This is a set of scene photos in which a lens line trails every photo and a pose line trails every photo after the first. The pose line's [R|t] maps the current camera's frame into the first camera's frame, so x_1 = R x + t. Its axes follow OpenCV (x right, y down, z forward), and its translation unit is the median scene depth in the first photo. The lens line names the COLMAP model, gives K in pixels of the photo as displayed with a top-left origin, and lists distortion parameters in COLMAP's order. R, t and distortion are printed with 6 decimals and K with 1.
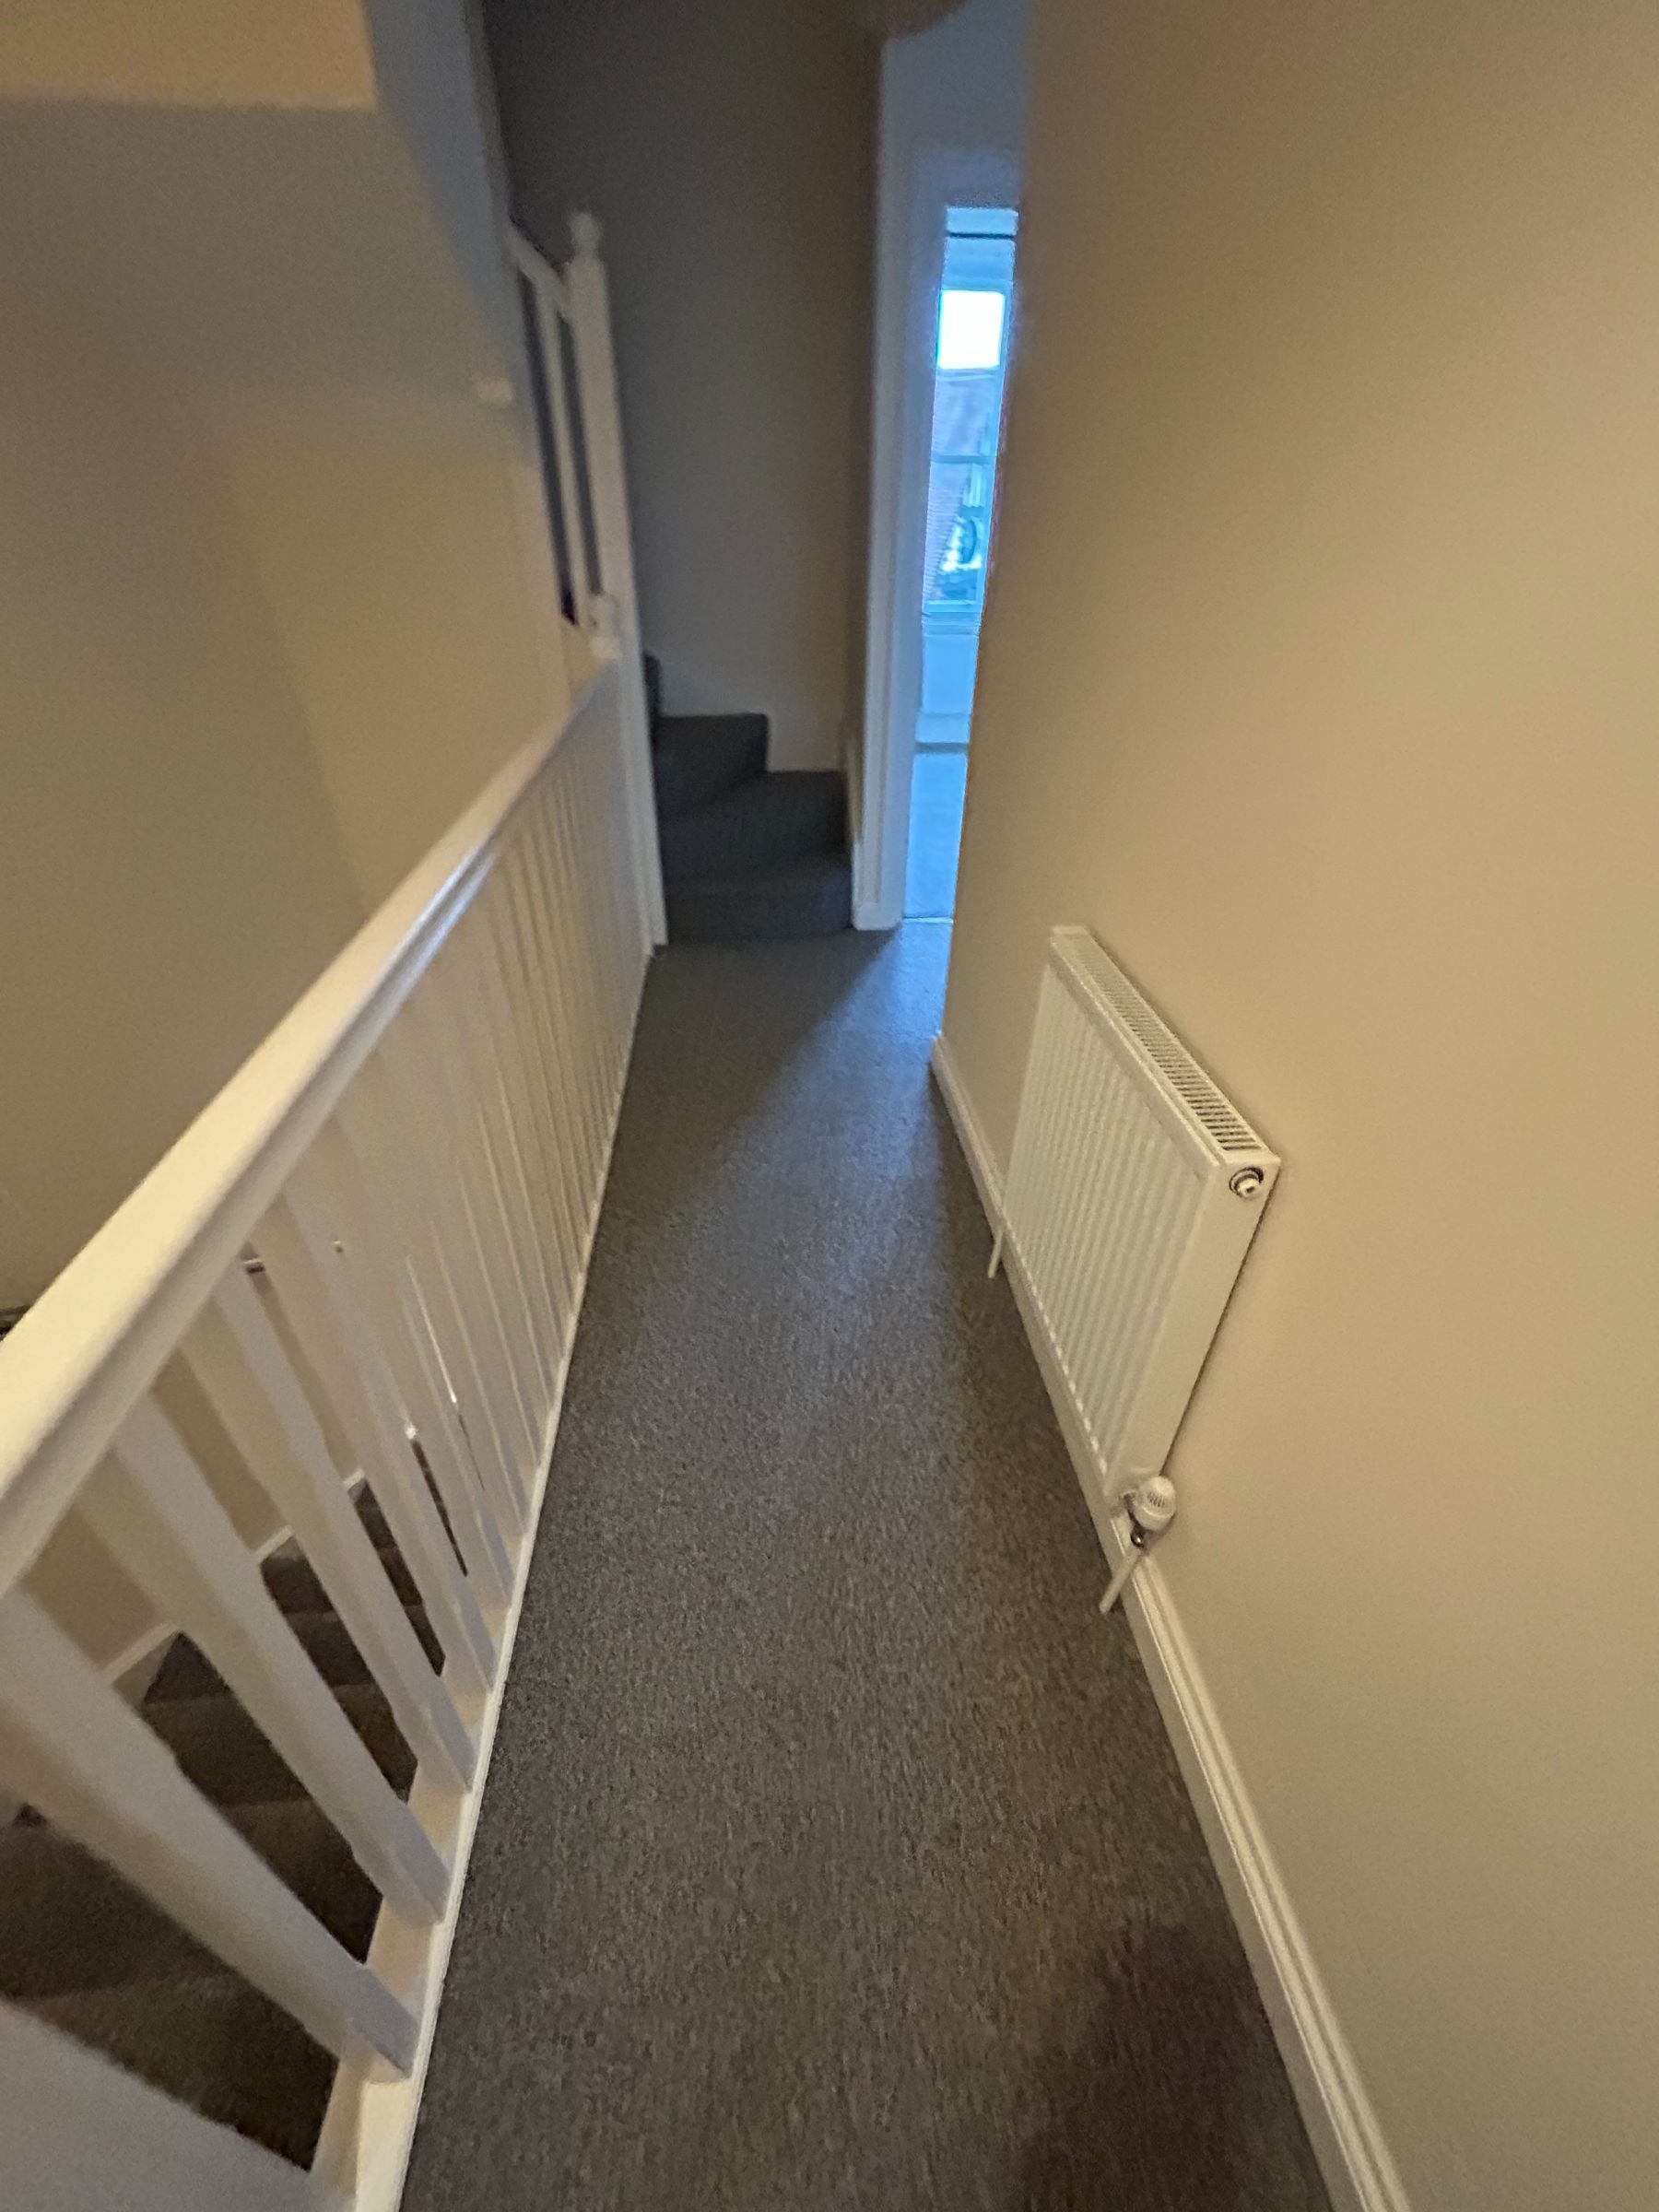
lens RADIAL K [[897.2, 0, 829.5], [0, 897.2, 1106.0], [0, 0, 1]] dist [0.000696, 0.000045]
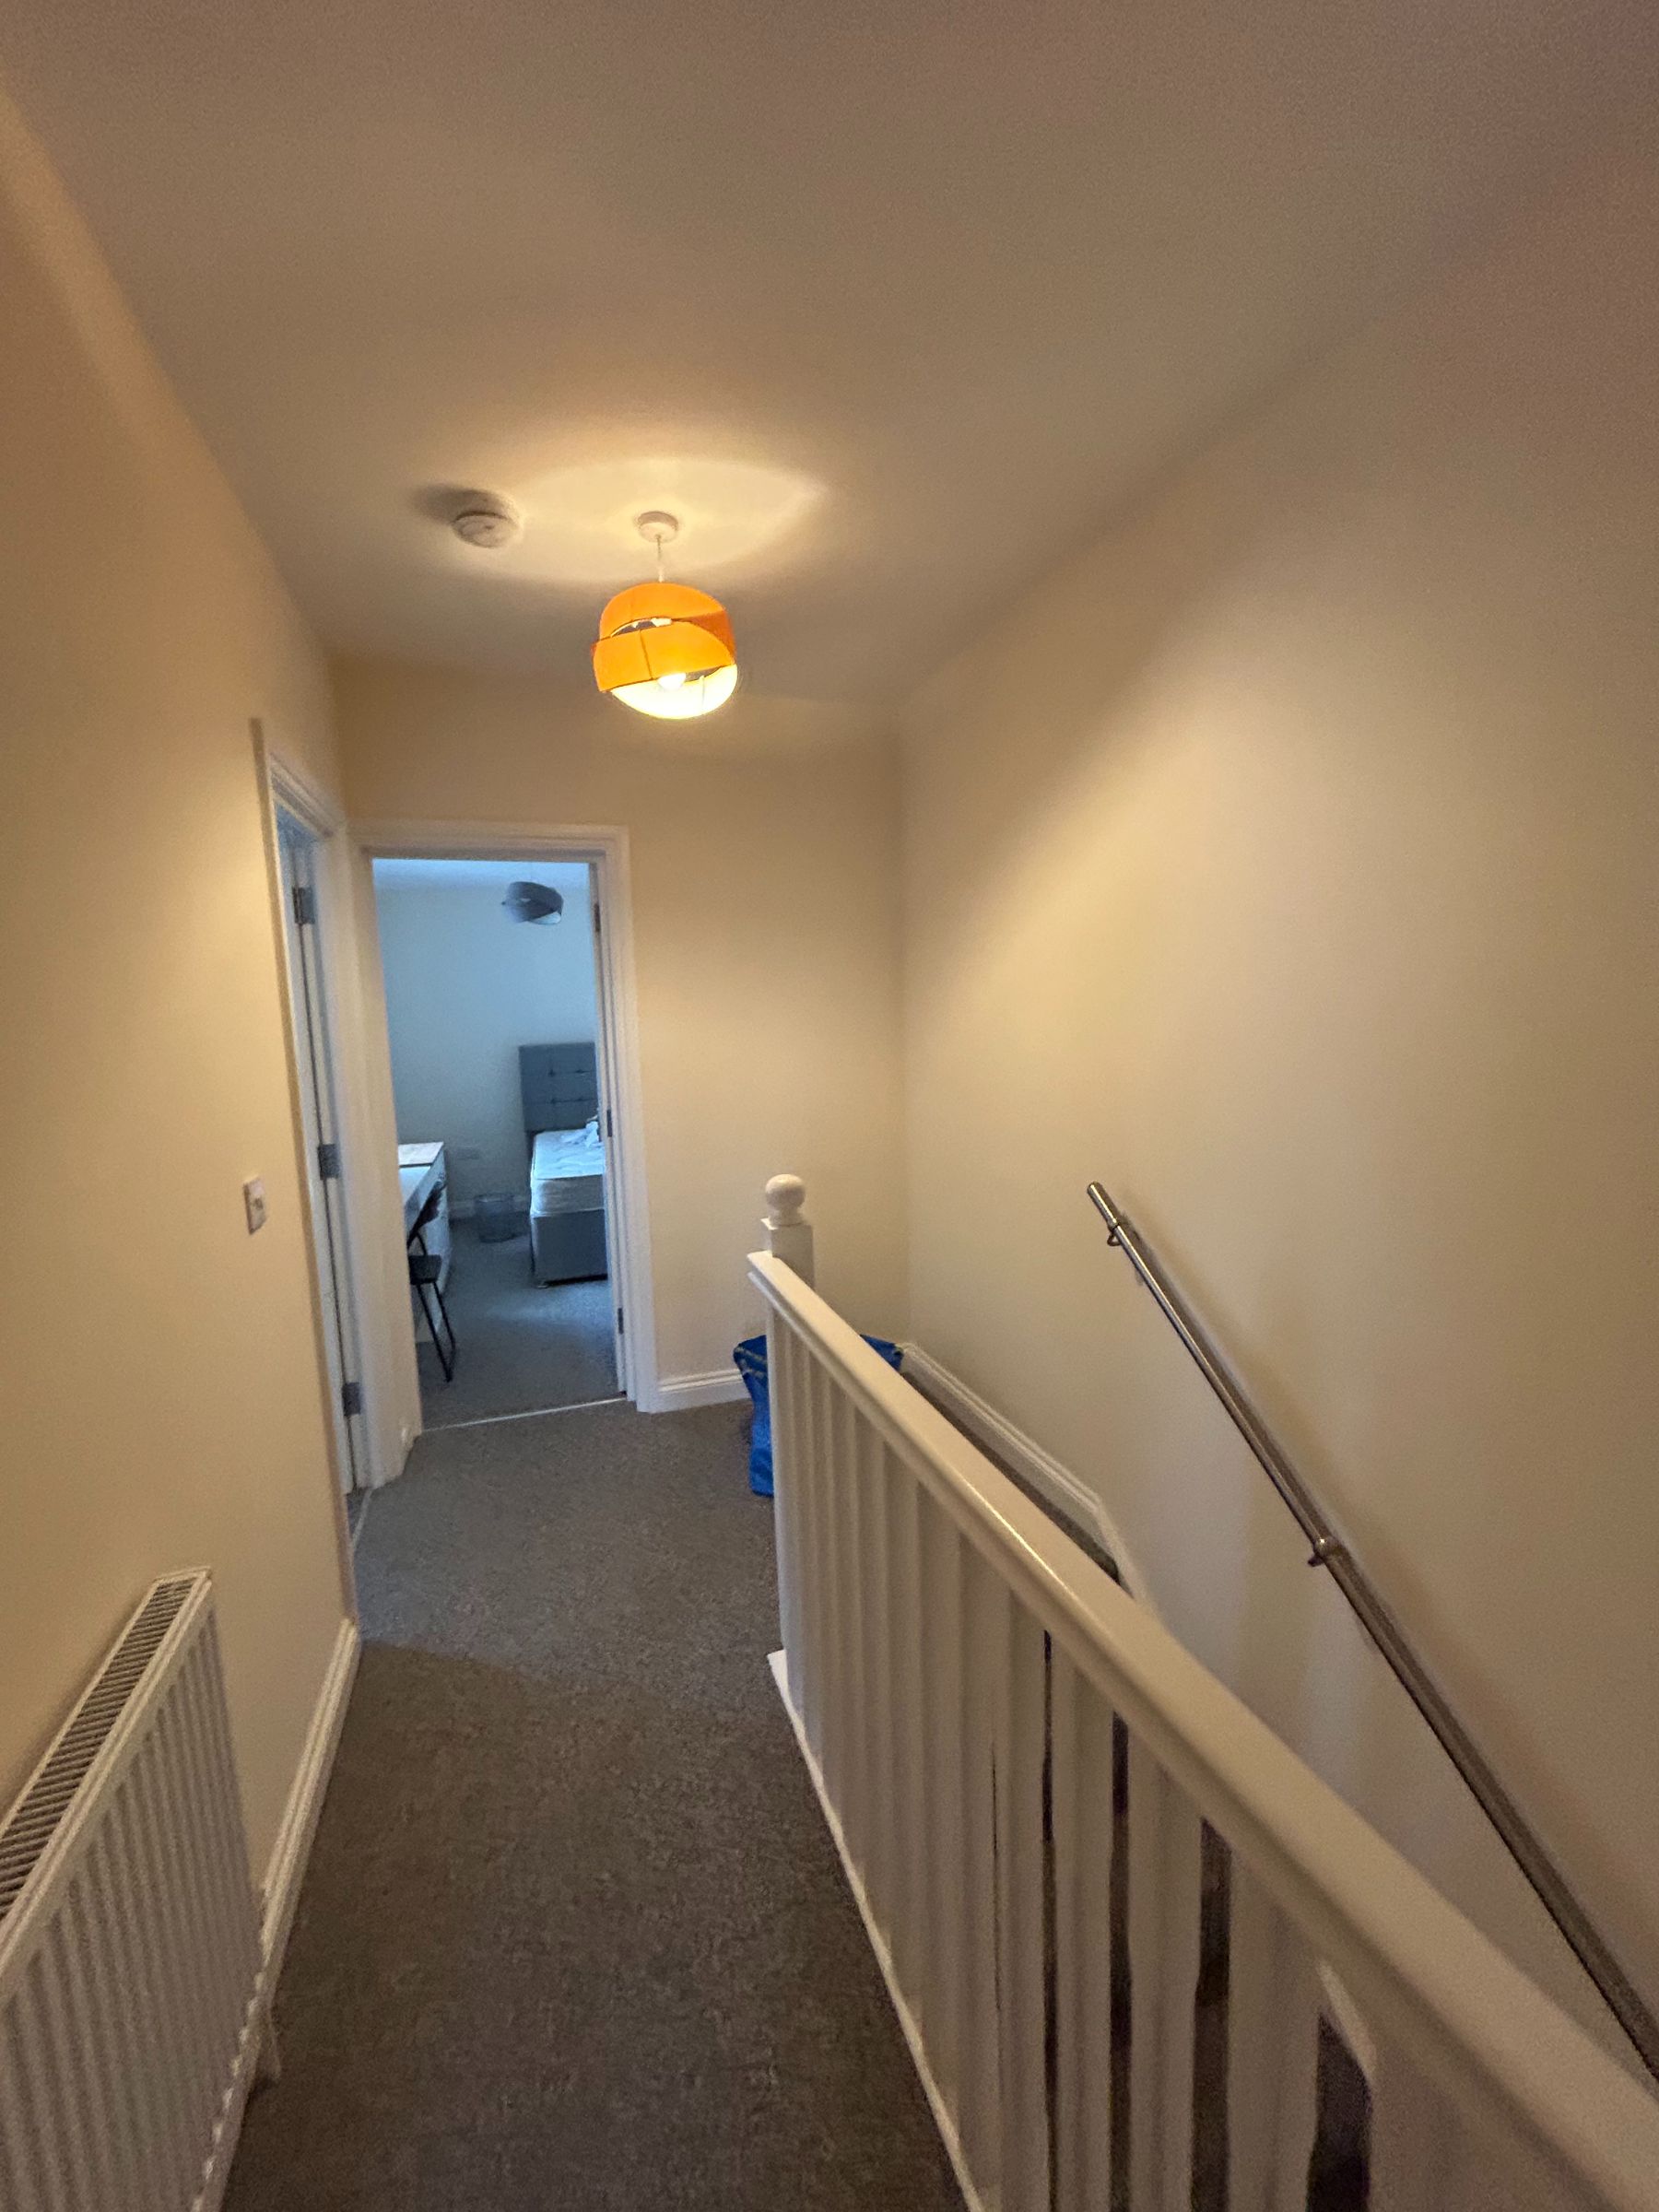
lens RADIAL K [[897.2, 0, 829.5], [0, 897.2, 1106.0], [0, 0, 1]] dist [0.000696, 0.000045]
pose [[-0.969995, 0.030300, -0.241231, -0.040487], [-0.134610, 0.759320, 0.636643, -0.549308], [0.202462, 0.650012, -0.732457, 0.695324]]
